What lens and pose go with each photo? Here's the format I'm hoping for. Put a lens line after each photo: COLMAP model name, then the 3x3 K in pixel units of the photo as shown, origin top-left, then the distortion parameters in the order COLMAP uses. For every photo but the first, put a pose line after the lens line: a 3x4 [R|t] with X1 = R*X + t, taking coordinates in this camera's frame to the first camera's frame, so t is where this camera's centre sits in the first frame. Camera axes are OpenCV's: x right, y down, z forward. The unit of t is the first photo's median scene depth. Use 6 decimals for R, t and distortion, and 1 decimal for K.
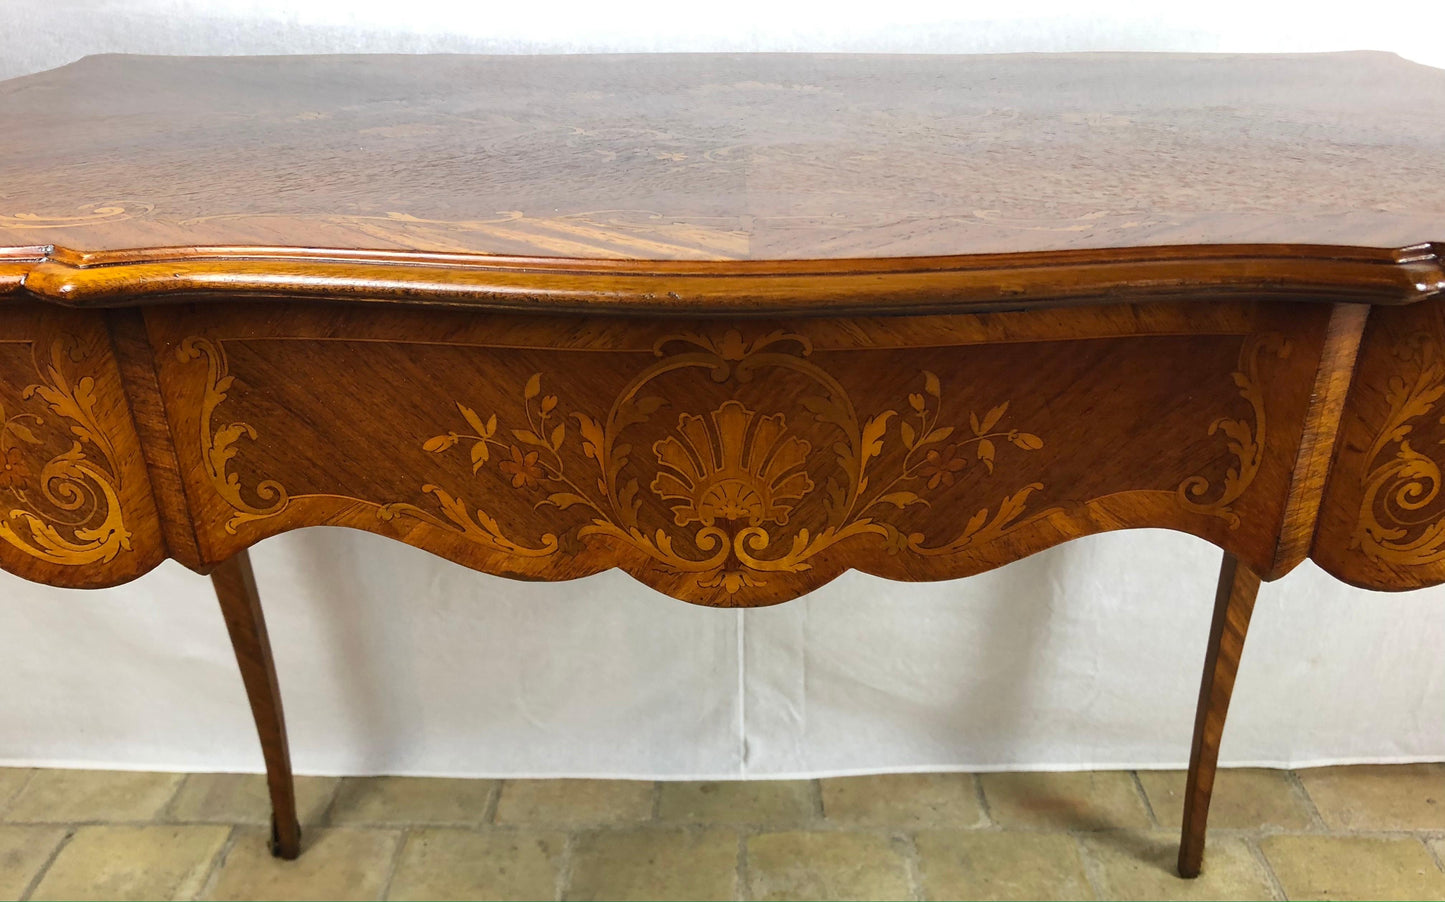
lens RADIAL K [[1253.0, 0, 708.9], [0, 1253.0, 525.7], [0, 0, 1]] dist [-0.006980, 0.008749]
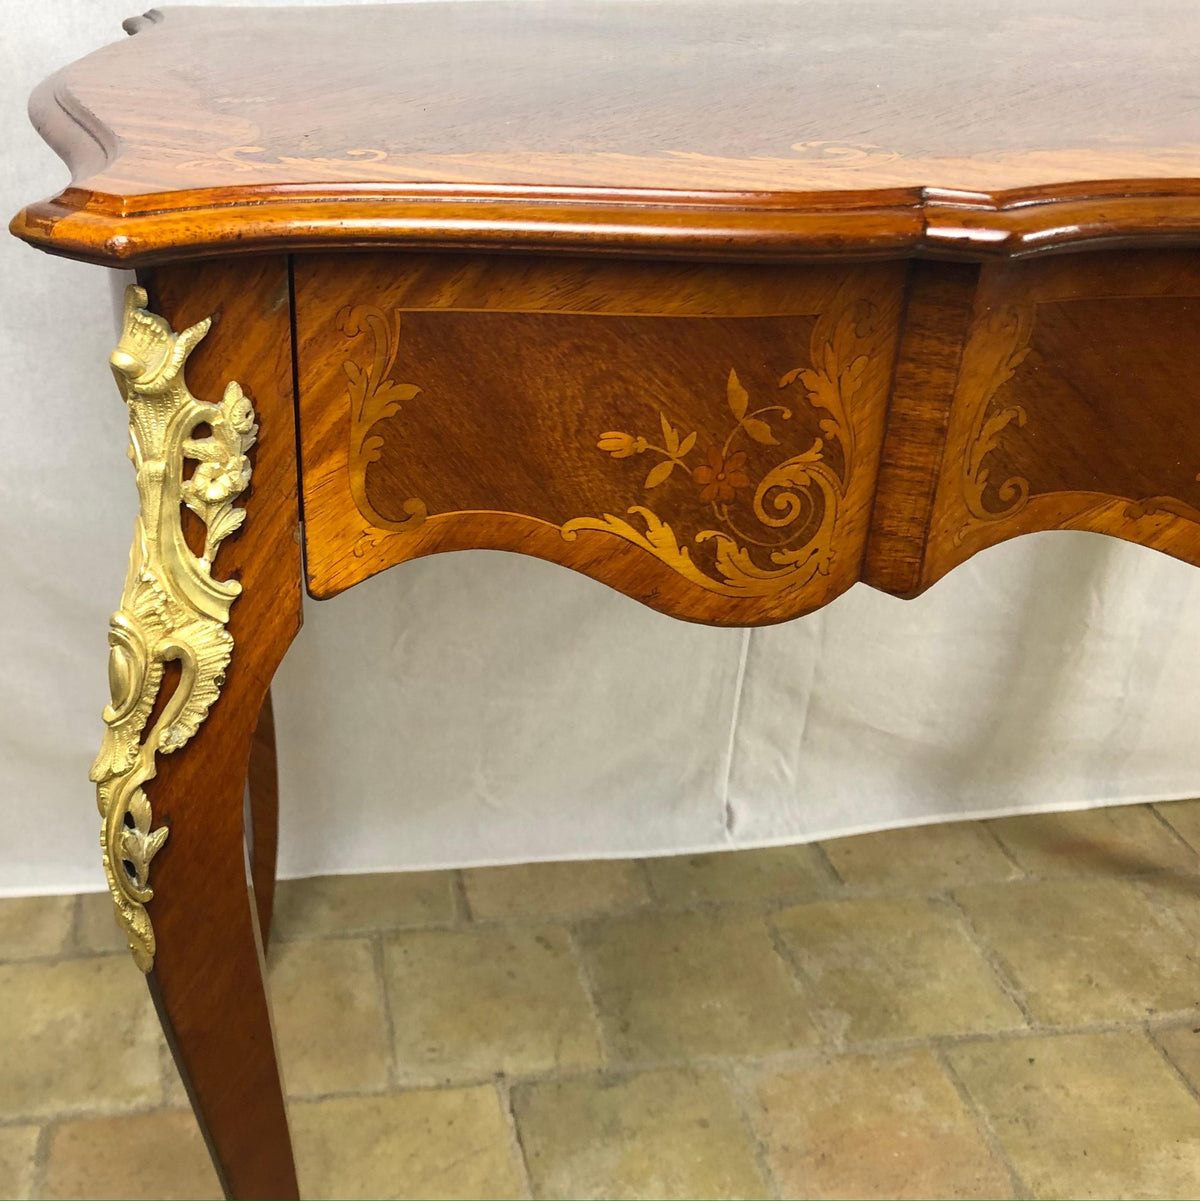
lens RADIAL K [[1430.4, 0, 370.1], [0, 1430.4, 578.7], [0, 0, 1]] dist [-0.000659, 0.000000]
pose [[0.992425, -0.059081, 0.107712, -0.343195], [0.059526, 0.998226, -0.000920, 0.002424], [-0.107467, 0.007325, 0.994182, 0.043225]]
